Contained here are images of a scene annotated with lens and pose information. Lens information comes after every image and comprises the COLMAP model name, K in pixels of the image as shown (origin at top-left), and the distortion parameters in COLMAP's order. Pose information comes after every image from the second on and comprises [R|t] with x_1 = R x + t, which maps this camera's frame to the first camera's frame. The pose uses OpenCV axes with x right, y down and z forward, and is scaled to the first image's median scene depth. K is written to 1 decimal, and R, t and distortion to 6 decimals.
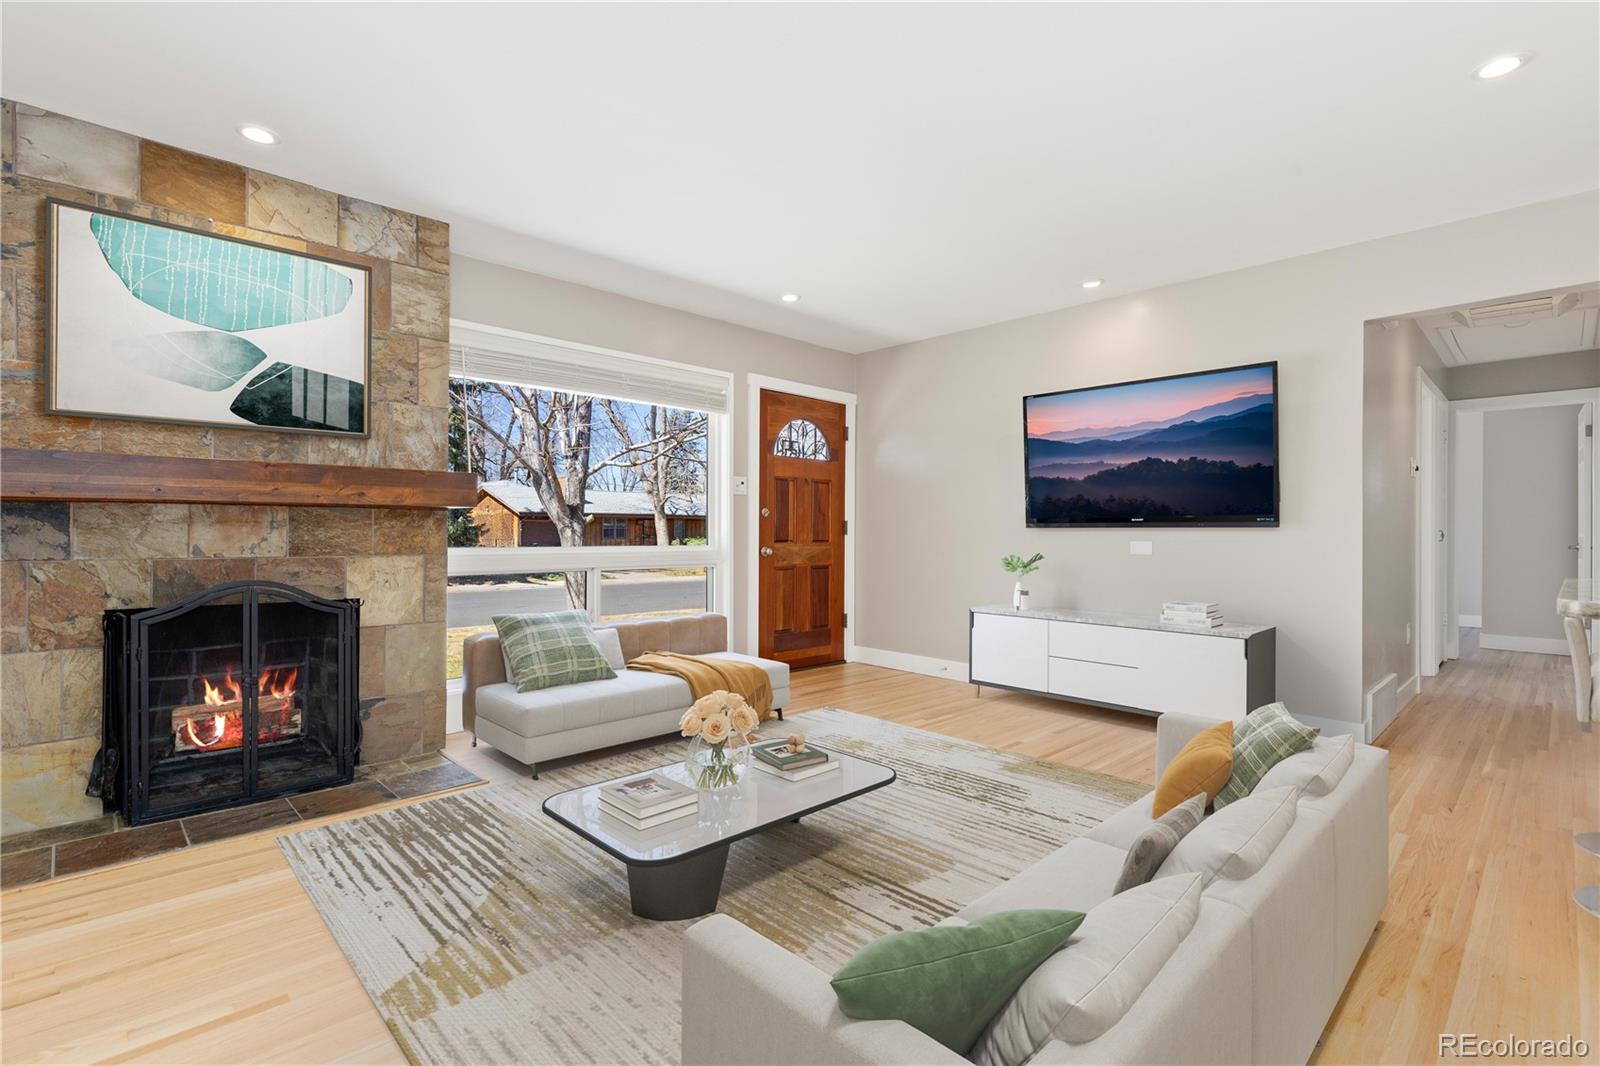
lens RADIAL K [[729.9, 0, 786.3], [0, 729.9, 546.8], [0, 0, 1]] dist [0.013807, -0.002878]
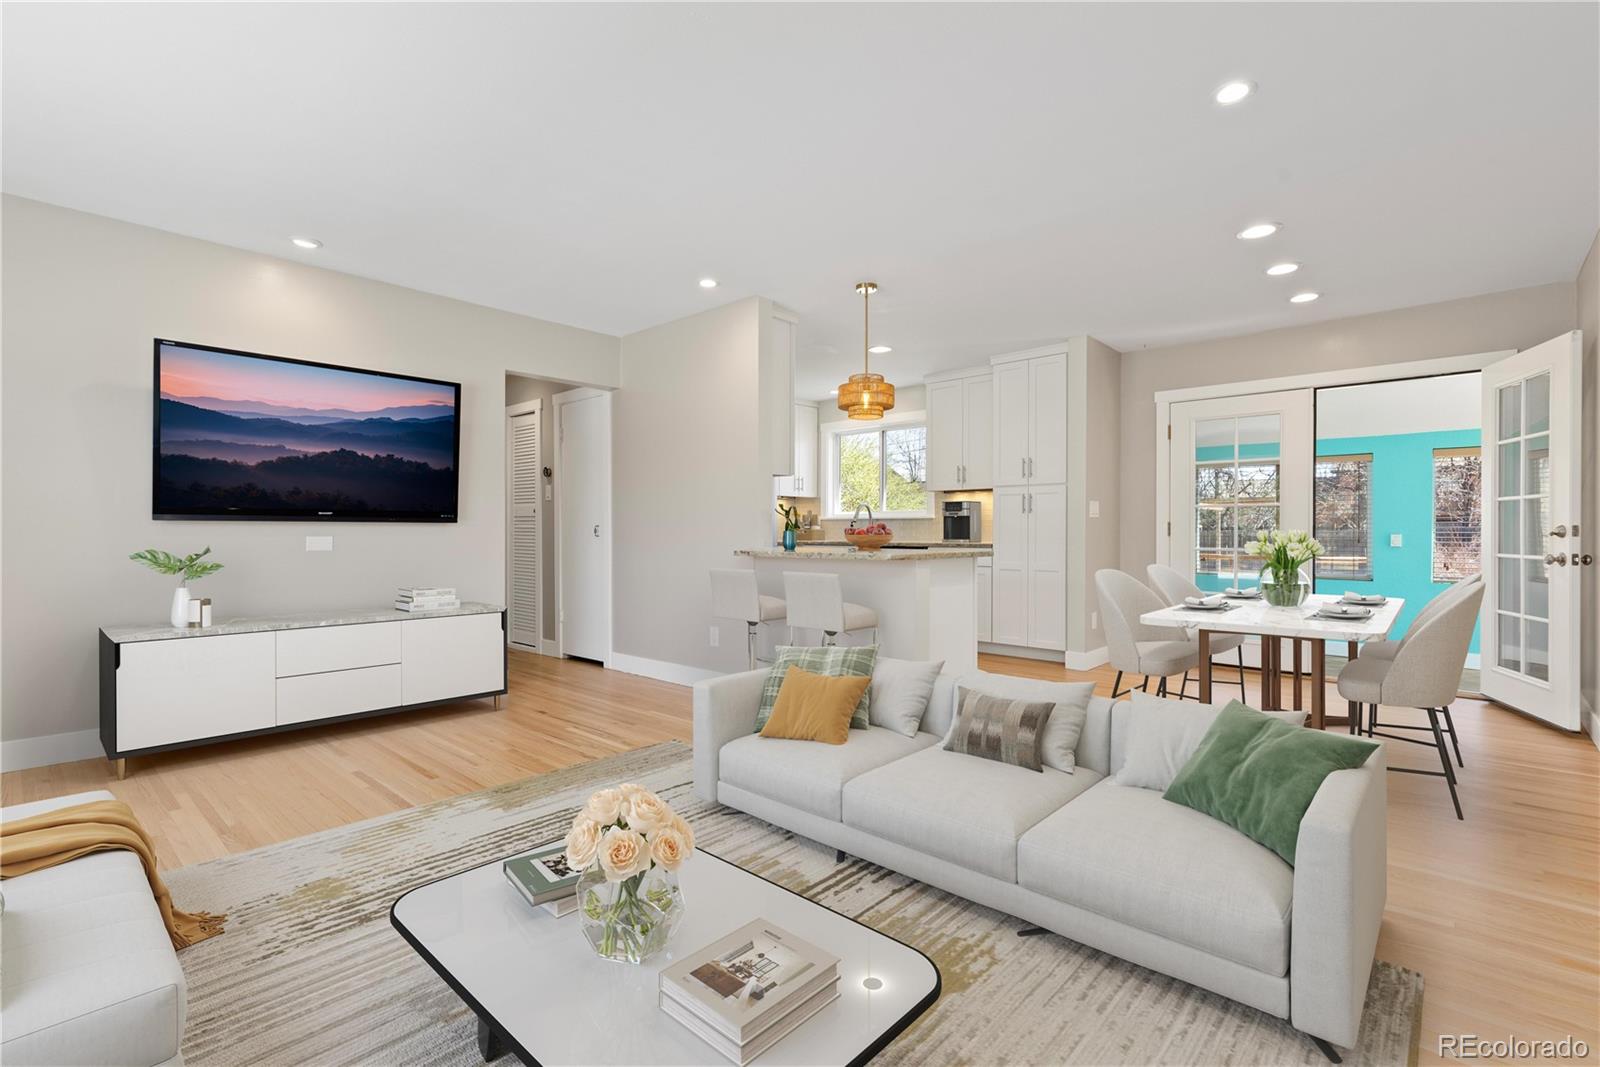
lens RADIAL K [[729.9, 0, 795.7], [0, 729.9, 529.9], [0, 0, 1]] dist [0.013807, -0.002878]
pose [[-0.060205, -0.001570, 0.998185, -0.631763], [0.013083, 0.999912, 0.002362, -0.012981], [-0.998100, 0.013201, -0.060179, 0.605686]]
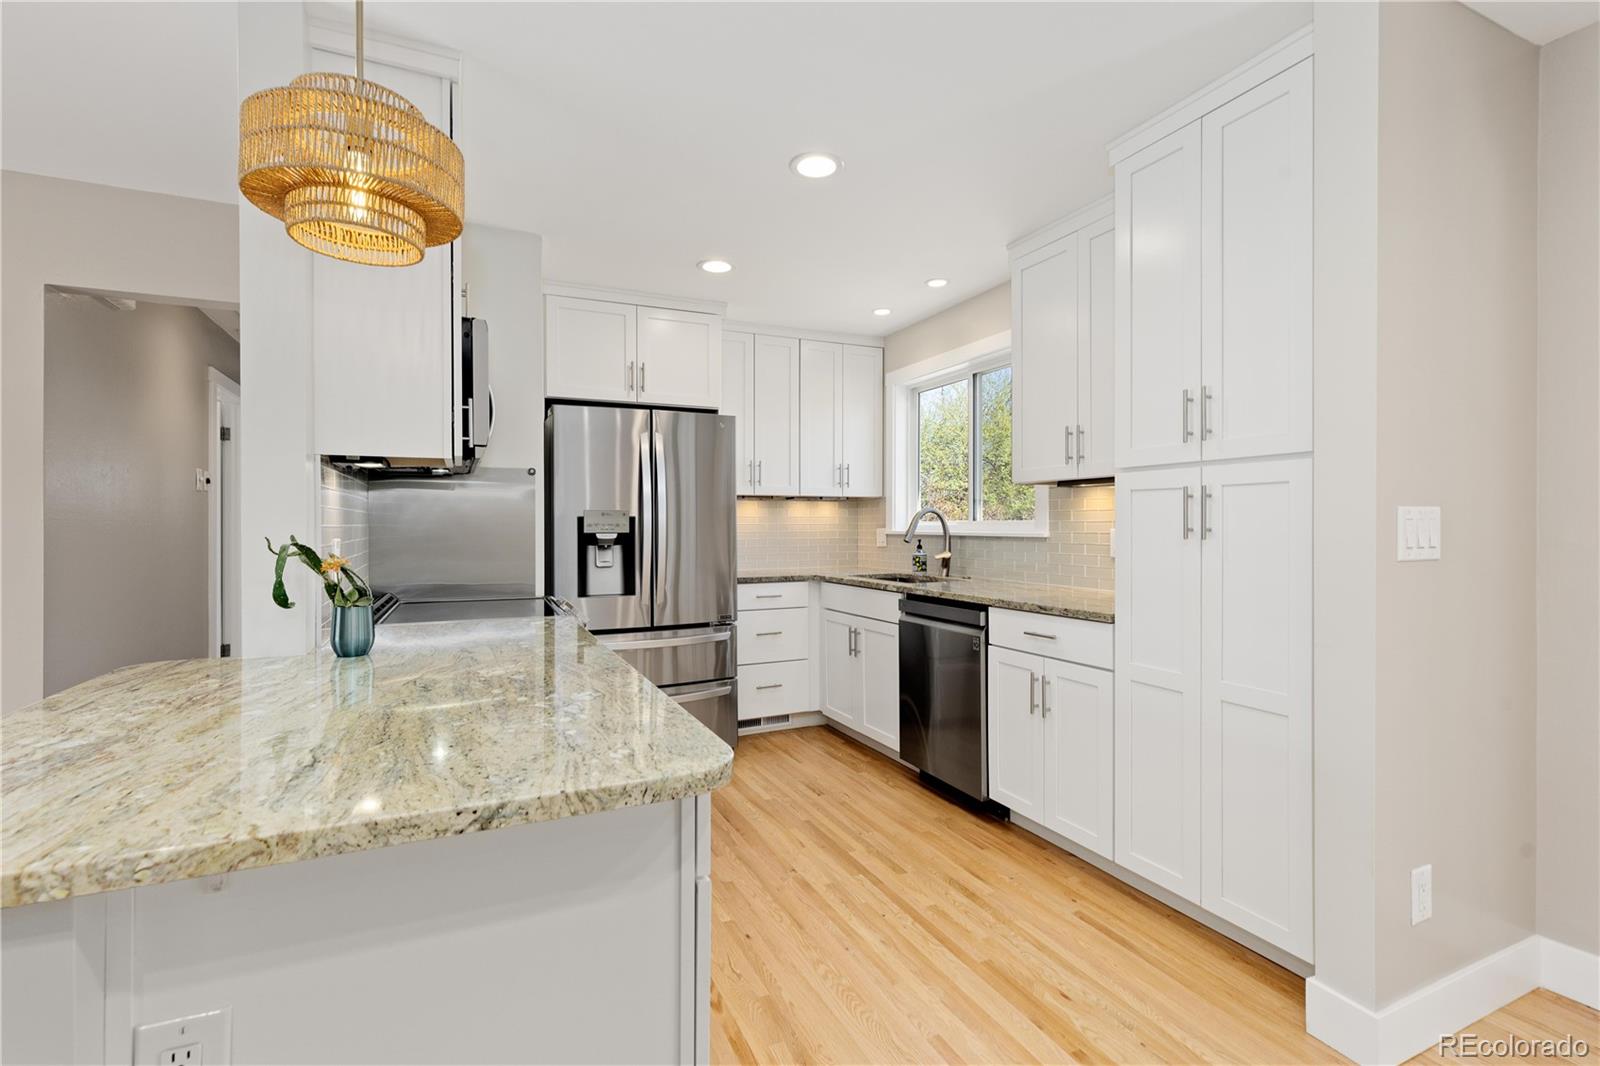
lens RADIAL K [[729.9, 0, 796.1], [0, 729.9, 523.7], [0, 0, 1]] dist [0.013807, -0.002878]
pose [[0.326561, -0.001655, 0.945175, 0.364914], [0.016994, 0.999847, -0.004121, -0.058920], [-0.945023, 0.017408, 0.326539, 0.067015]]
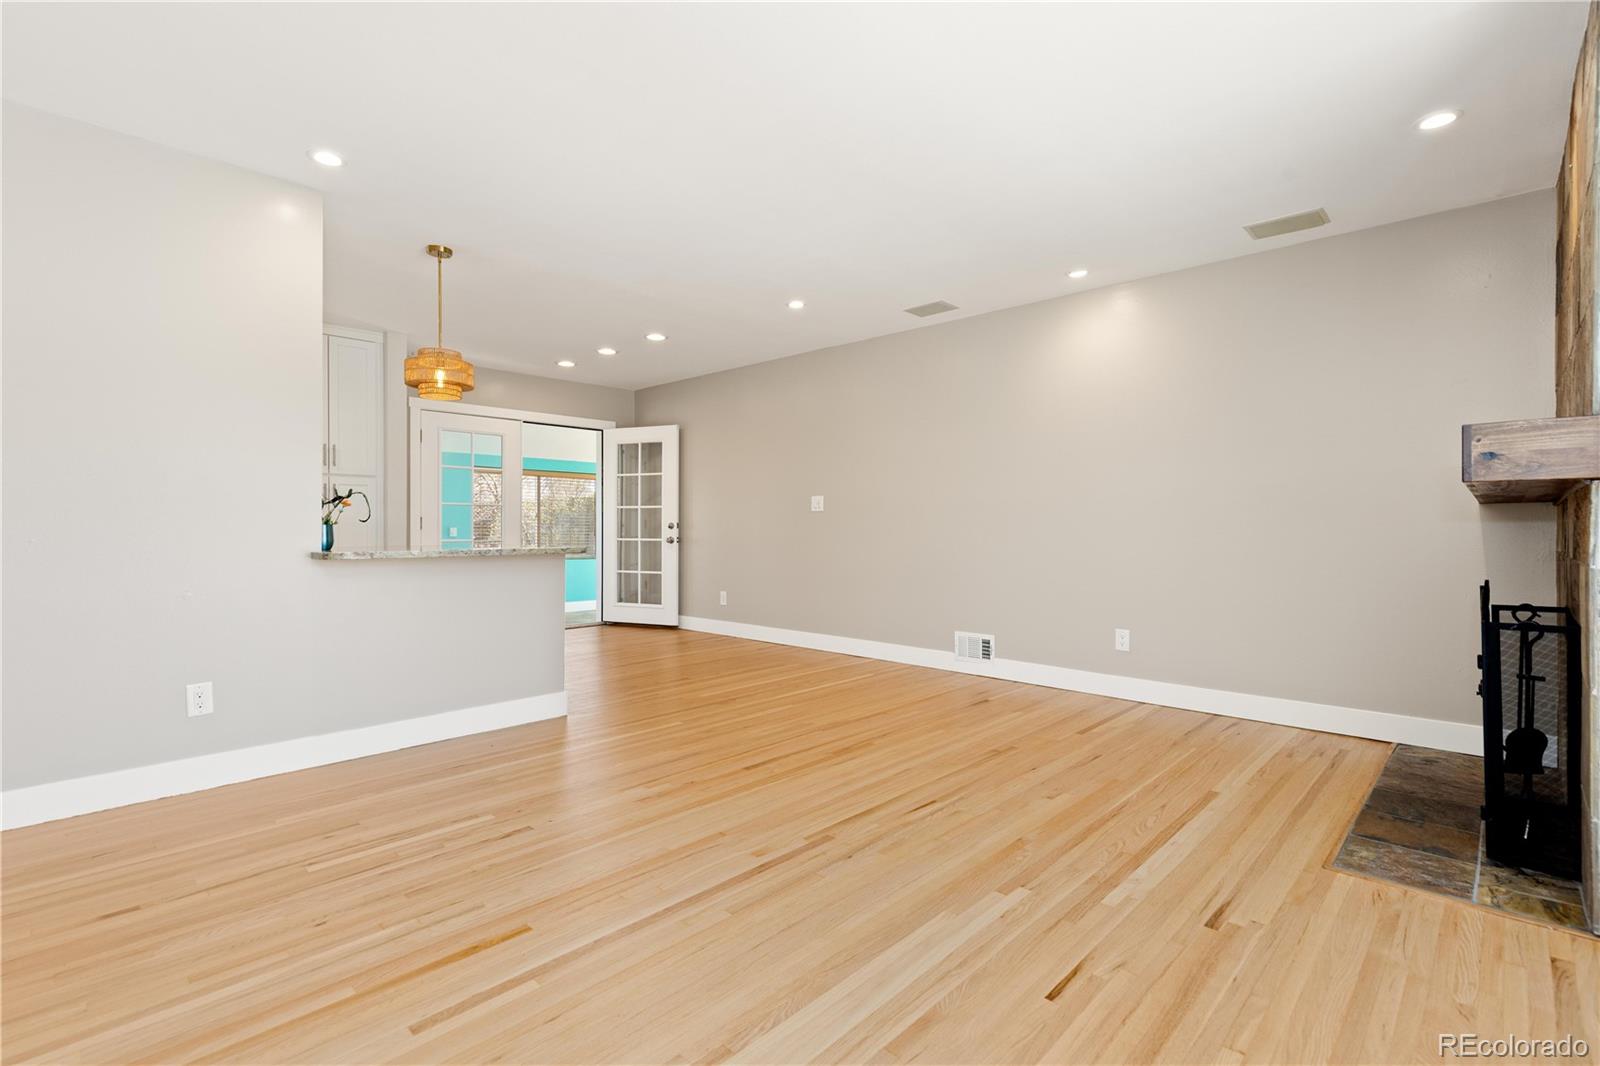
lens RADIAL K [[729.9, 0, 787.6], [0, 729.9, 533.0], [0, 0, 1]] dist [0.013807, -0.002878]
pose [[-0.999728, -0.006137, -0.022502, 0.124489], [-0.006674, 0.999693, 0.023865, -0.025804], [0.022349, 0.024009, -0.999462, 1.567098]]
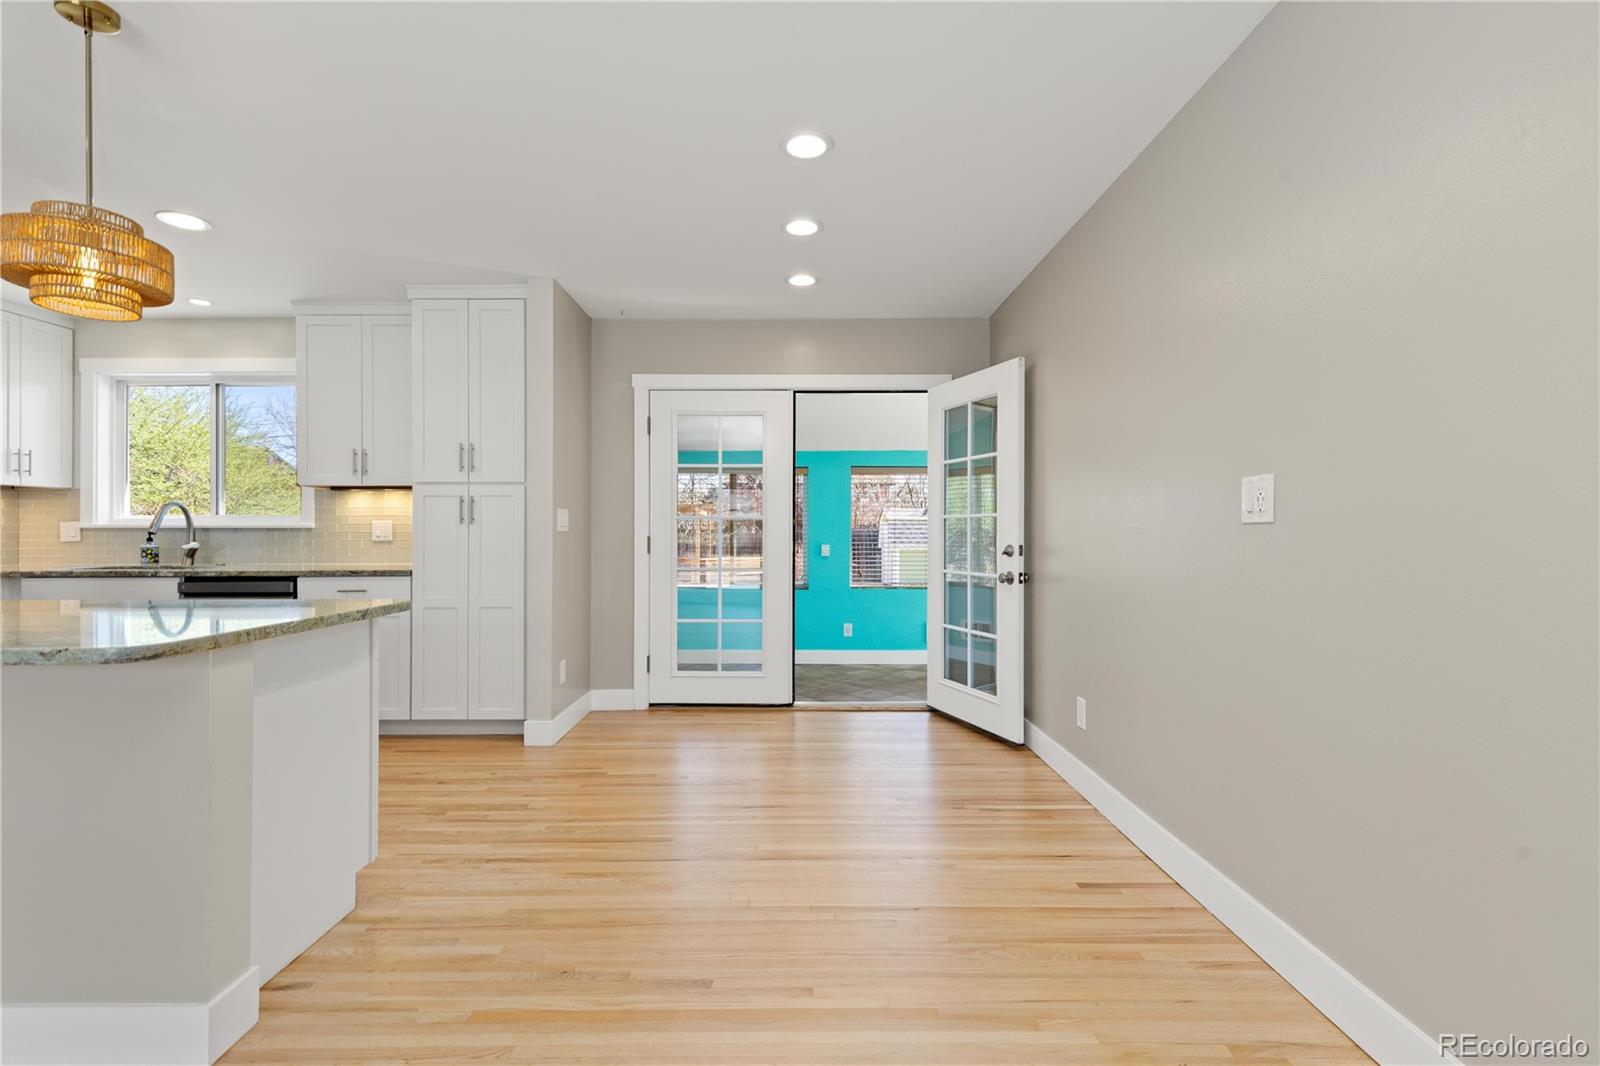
lens RADIAL K [[729.9, 0, 791.9], [0, 729.9, 533.0], [0, 0, 1]] dist [0.013807, -0.002878]
pose [[-0.715757, -0.003609, 0.698340, -0.134320], [0.008368, 0.999871, 0.013744, -0.039323], [-0.698299, 0.015681, -0.715634, 0.433218]]
